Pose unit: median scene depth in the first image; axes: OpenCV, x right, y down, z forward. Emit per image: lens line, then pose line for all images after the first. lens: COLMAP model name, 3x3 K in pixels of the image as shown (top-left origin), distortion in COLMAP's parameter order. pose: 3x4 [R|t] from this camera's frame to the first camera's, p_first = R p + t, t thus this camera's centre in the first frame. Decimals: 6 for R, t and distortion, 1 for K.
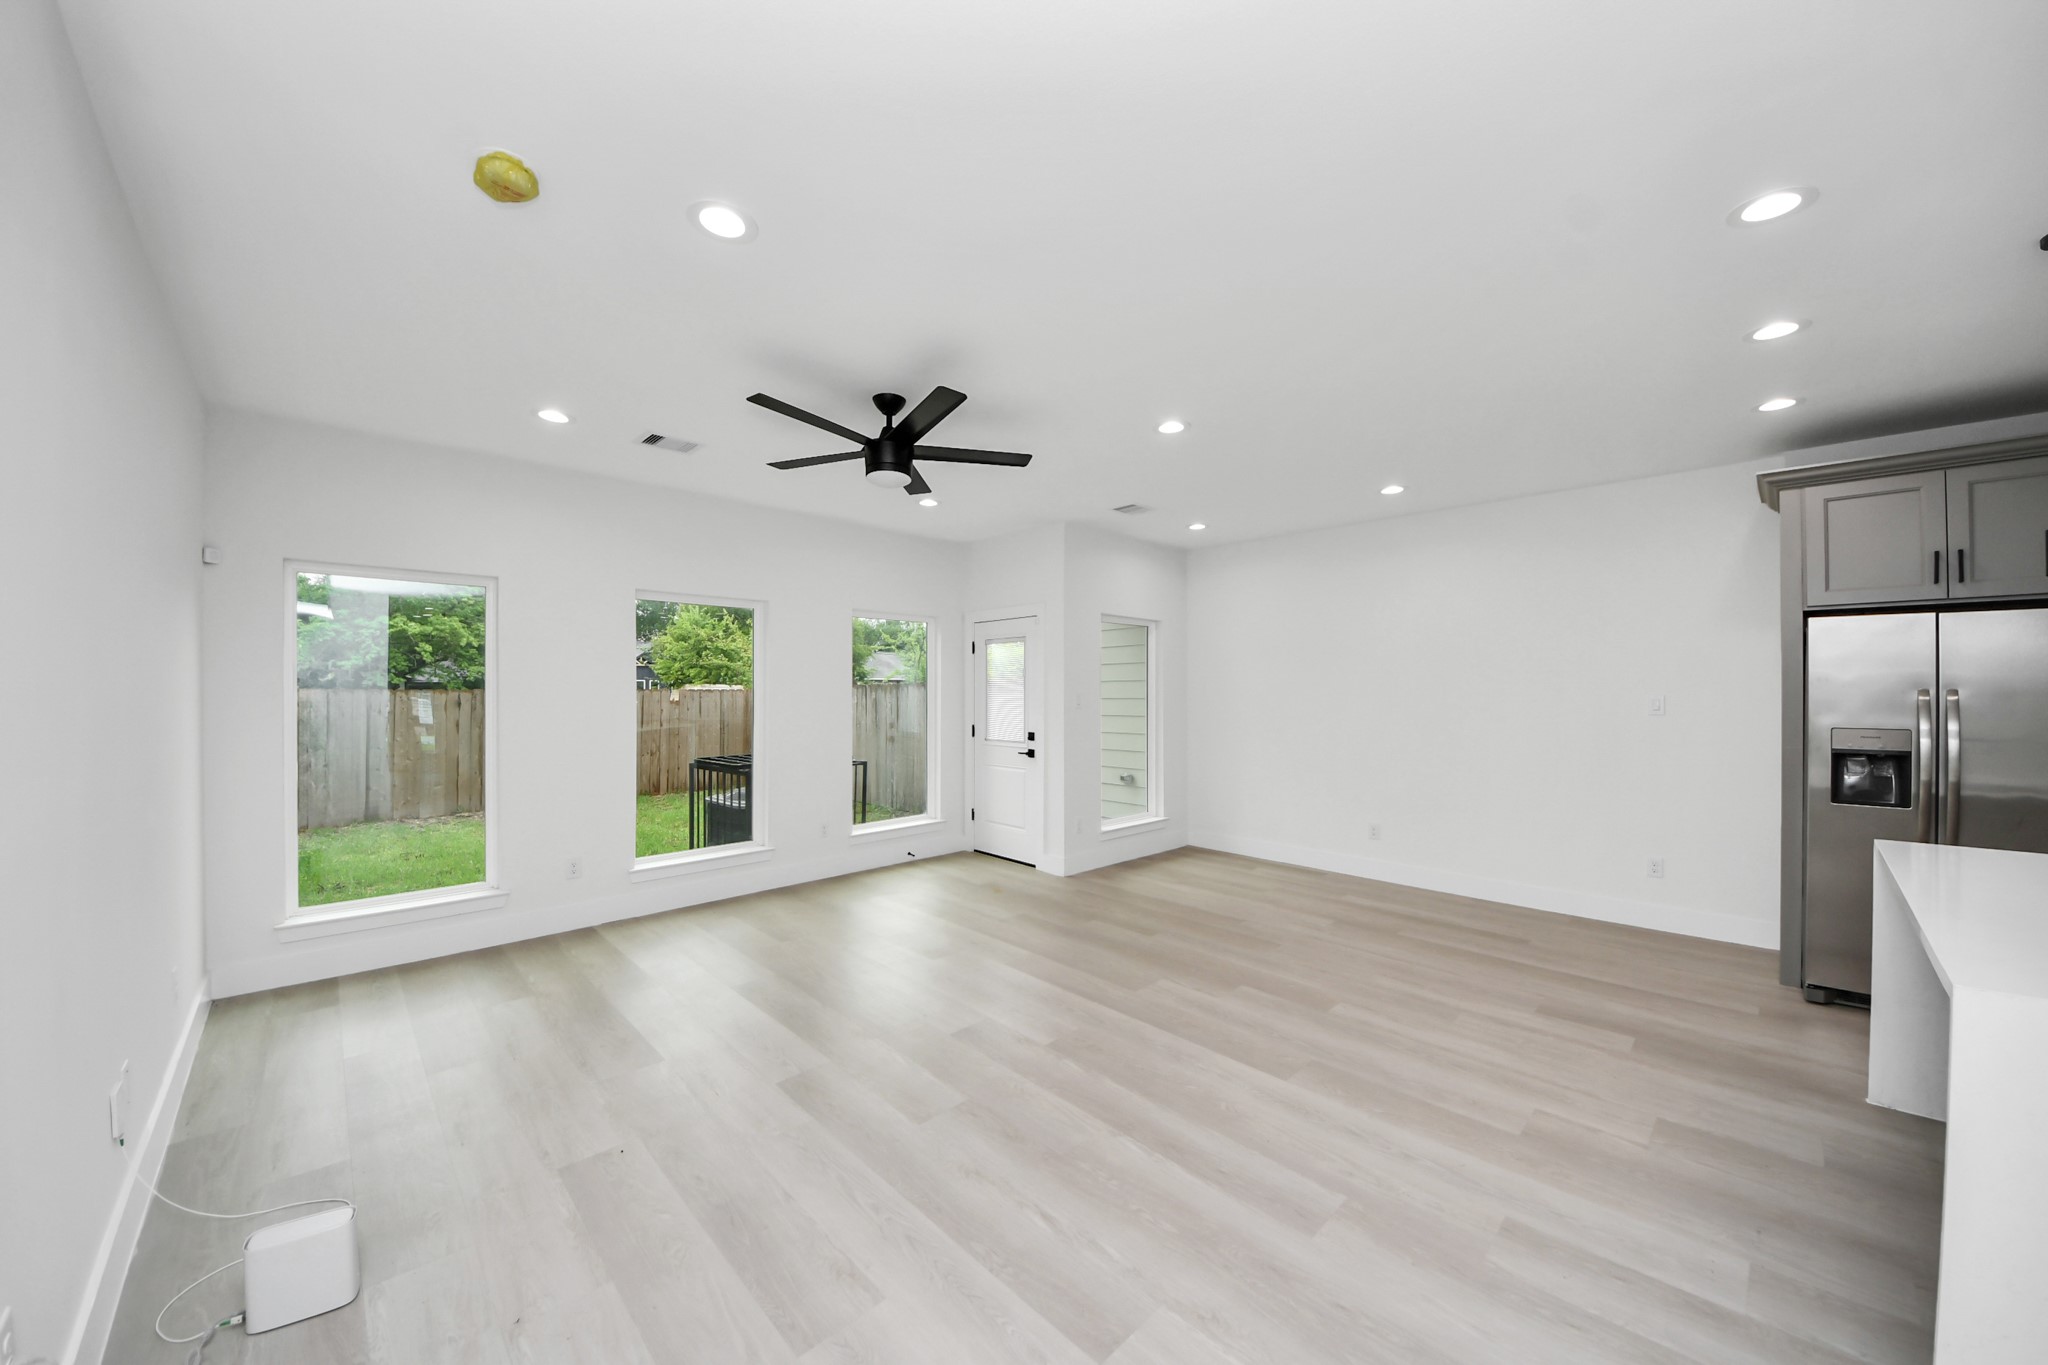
lens RADIAL K [[724.4, 0, 1014.6], [0, 724.4, 681.9], [0, 0, 1]] dist [0.044470, -0.022642]
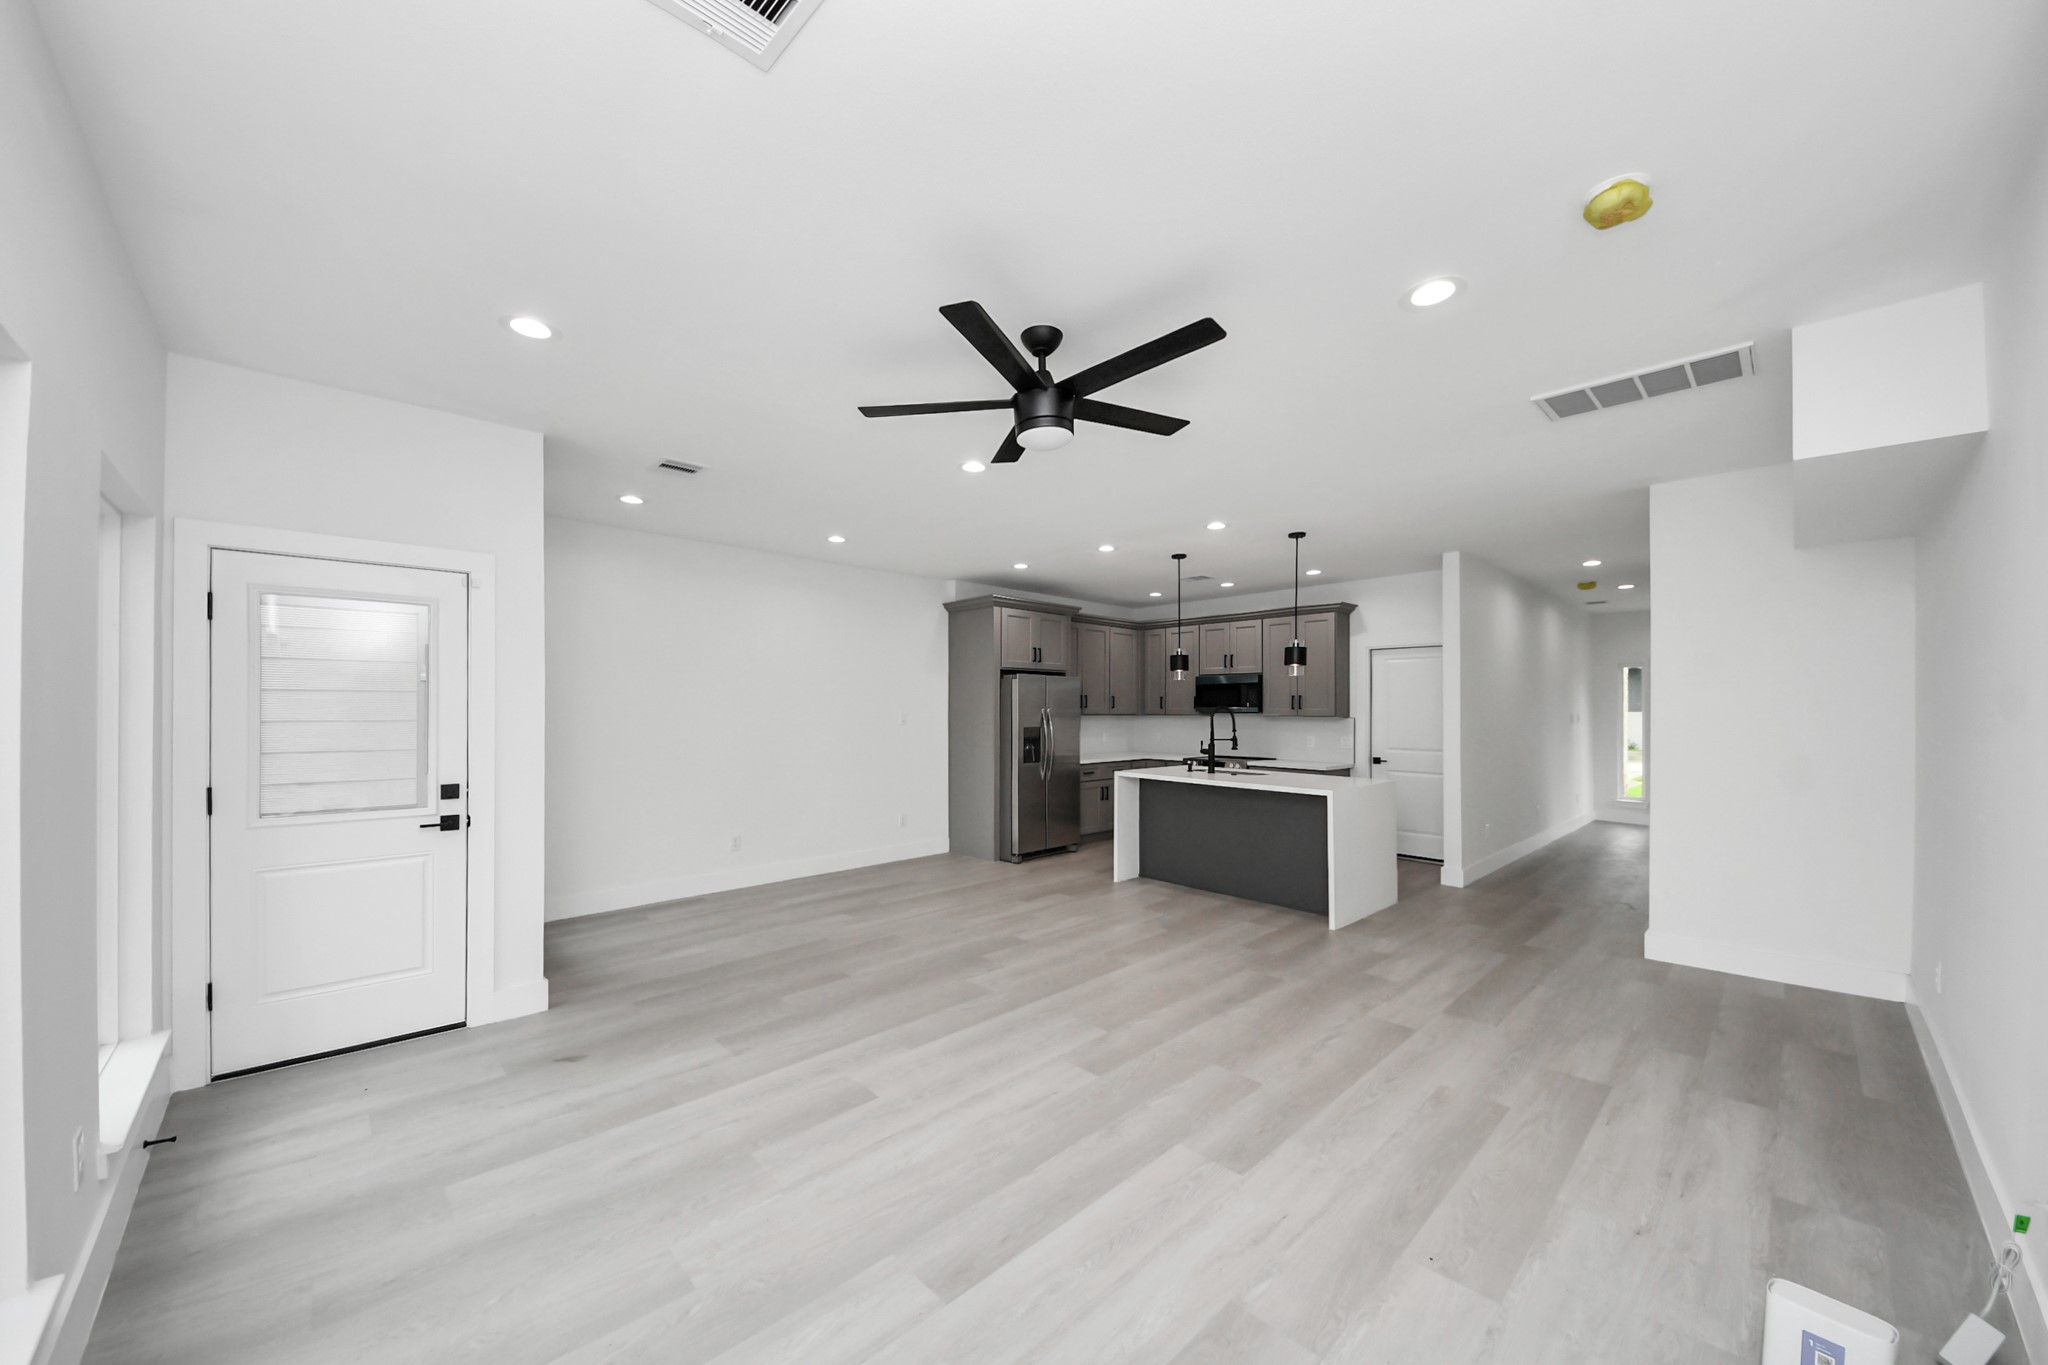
lens RADIAL K [[728.9, 0, 1011.9], [0, 728.9, 694.5], [0, 0, 1]] dist [0.037315, -0.026332]
pose [[0.006193, 0.020452, 0.999772, -0.715215], [-0.015276, 0.999676, -0.020355, 0.008986], [-0.999864, -0.015147, 0.006503, 0.764186]]
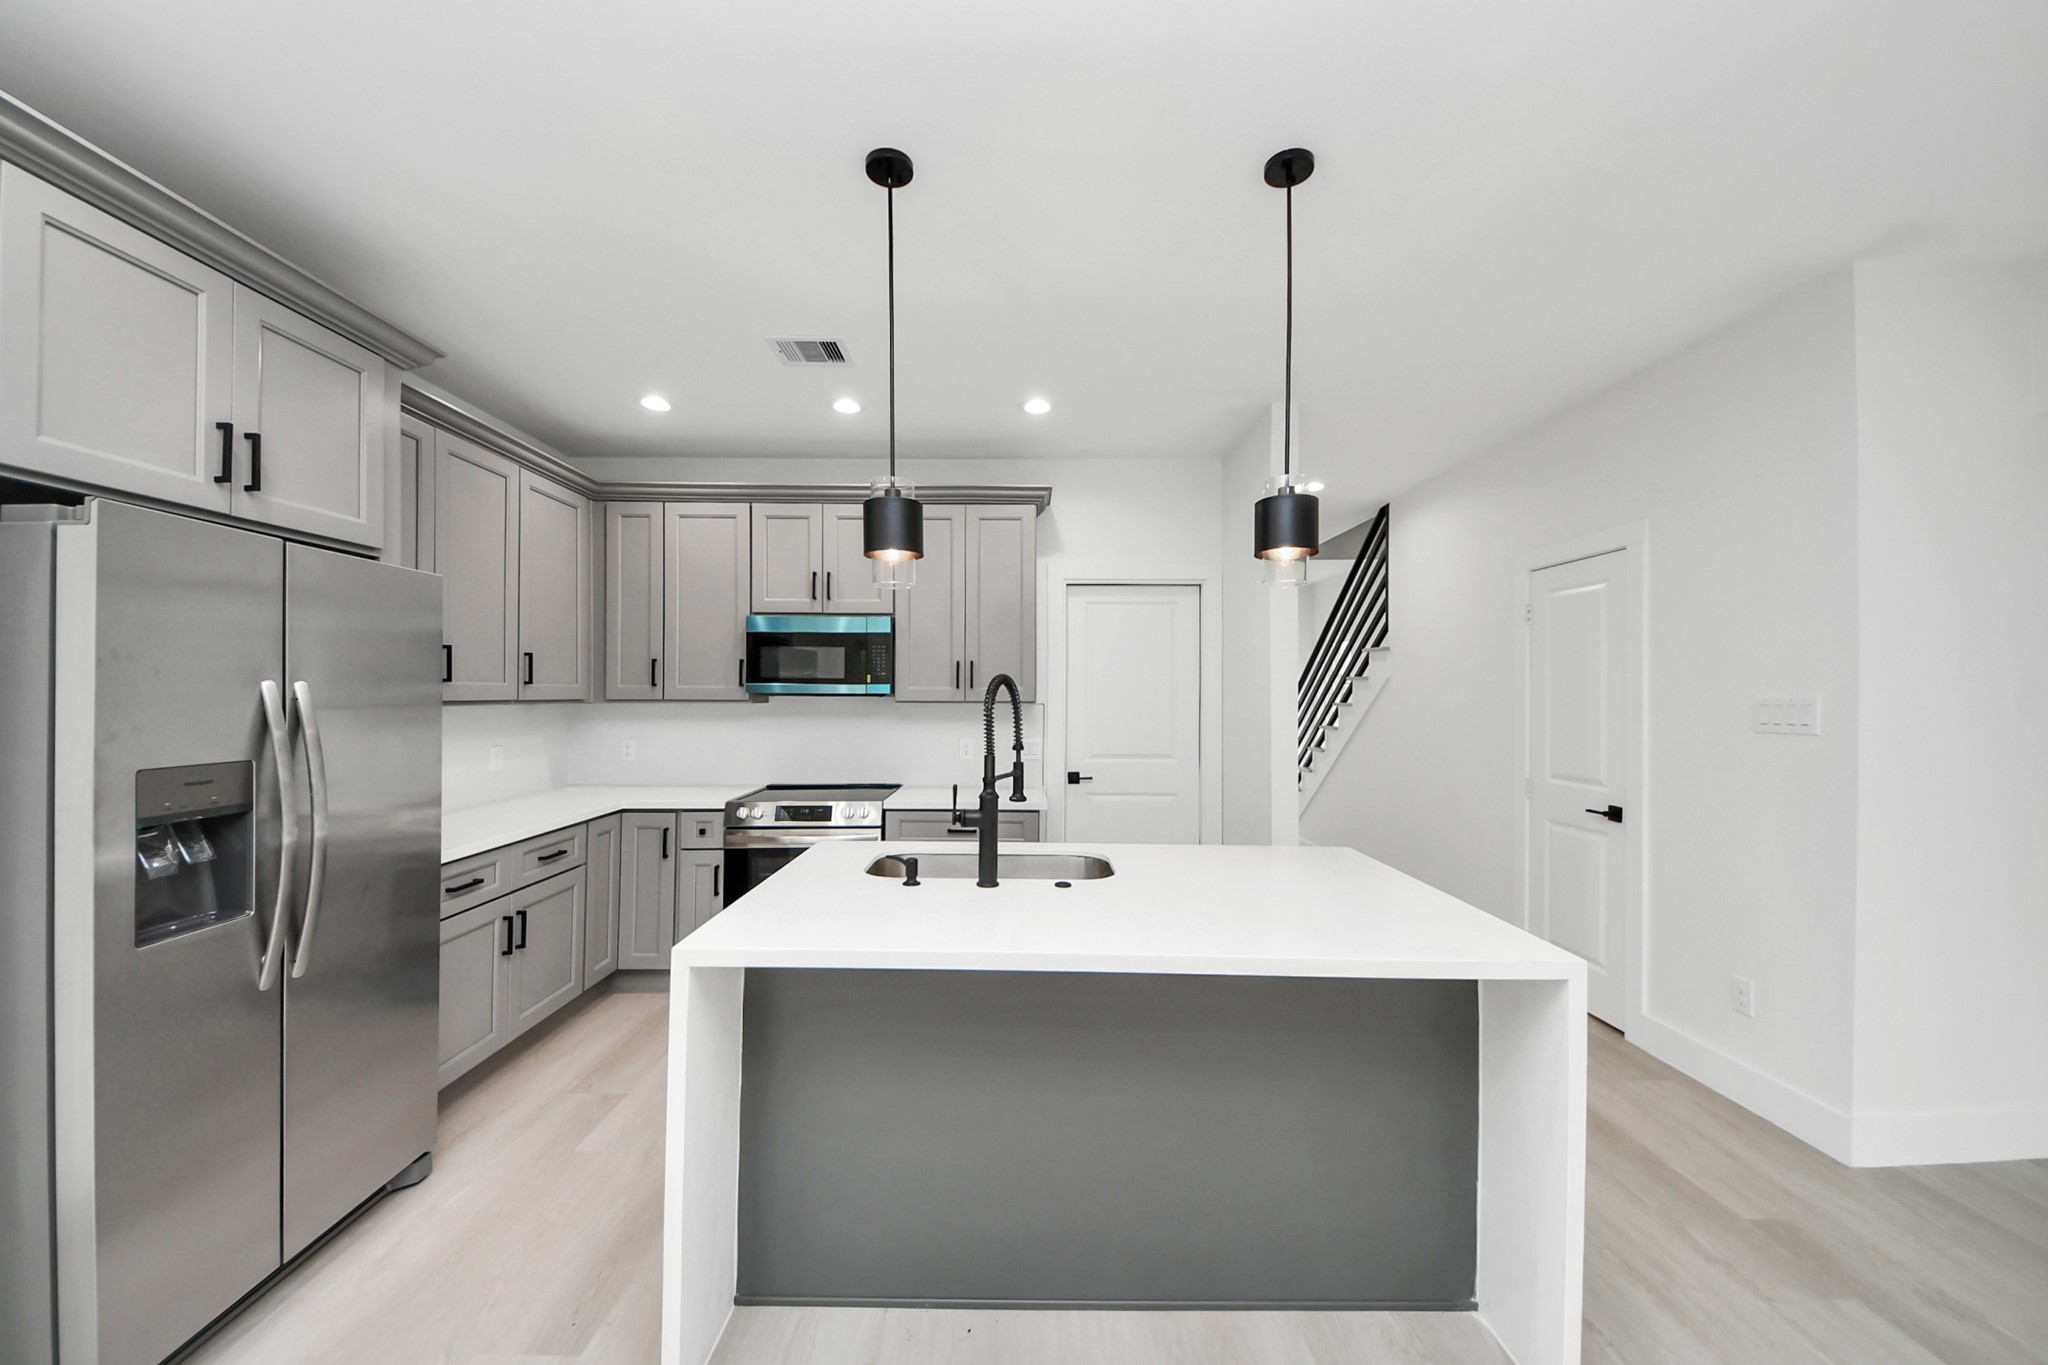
lens RADIAL K [[761.4, 0, 1018.0], [0, 761.4, 684.7], [0, 0, 1]] dist [0.000547, -0.000061]
pose [[-0.726759, 0.004338, 0.686879, 0.332554], [-0.013333, 0.999703, -0.020421, 0.011199], [-0.686763, -0.024000, -0.726485, 0.725701]]
